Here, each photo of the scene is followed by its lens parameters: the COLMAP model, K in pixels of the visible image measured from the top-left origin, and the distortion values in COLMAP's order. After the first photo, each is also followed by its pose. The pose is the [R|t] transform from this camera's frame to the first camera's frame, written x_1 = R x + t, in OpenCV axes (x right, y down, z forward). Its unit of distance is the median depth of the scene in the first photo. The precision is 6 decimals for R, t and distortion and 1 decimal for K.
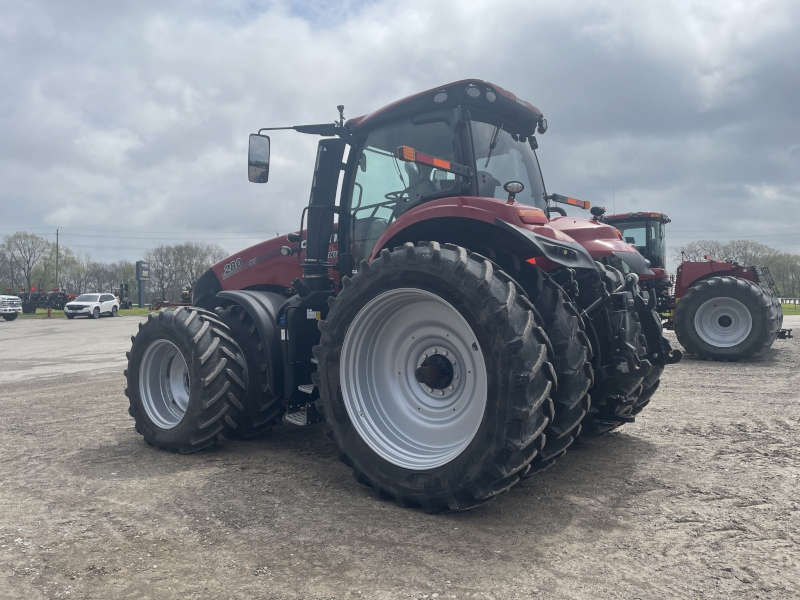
lens RADIAL K [[619.2, 0, 401.1], [0, 619.2, 295.7], [0, 0, 1]] dist [0.035399, -0.011053]
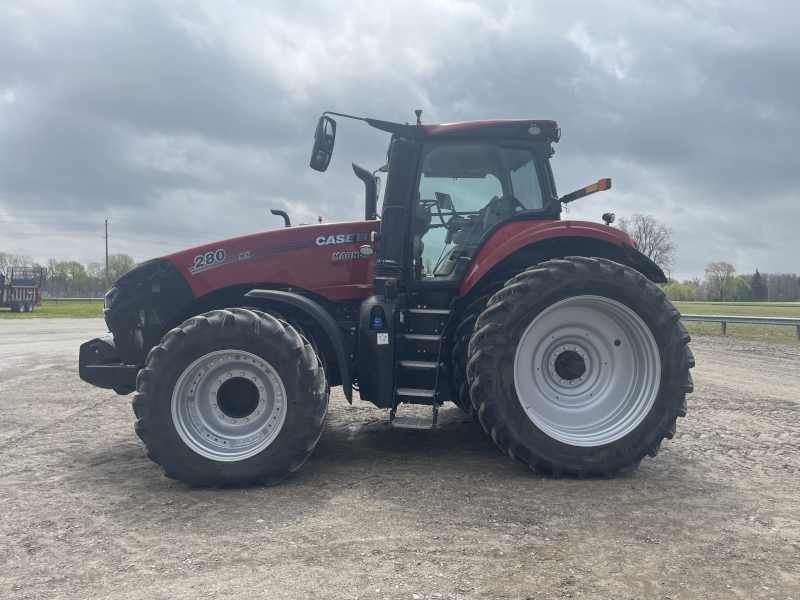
lens RADIAL K [[619.2, 0, 402.6], [0, 619.2, 301.7], [0, 0, 1]] dist [0.035399, -0.011053]
pose [[0.724553, 0.011477, 0.689123, -0.978428], [-0.019785, 0.999796, 0.004152, 0.001280], [-0.688935, -0.016642, 0.724632, 0.345661]]
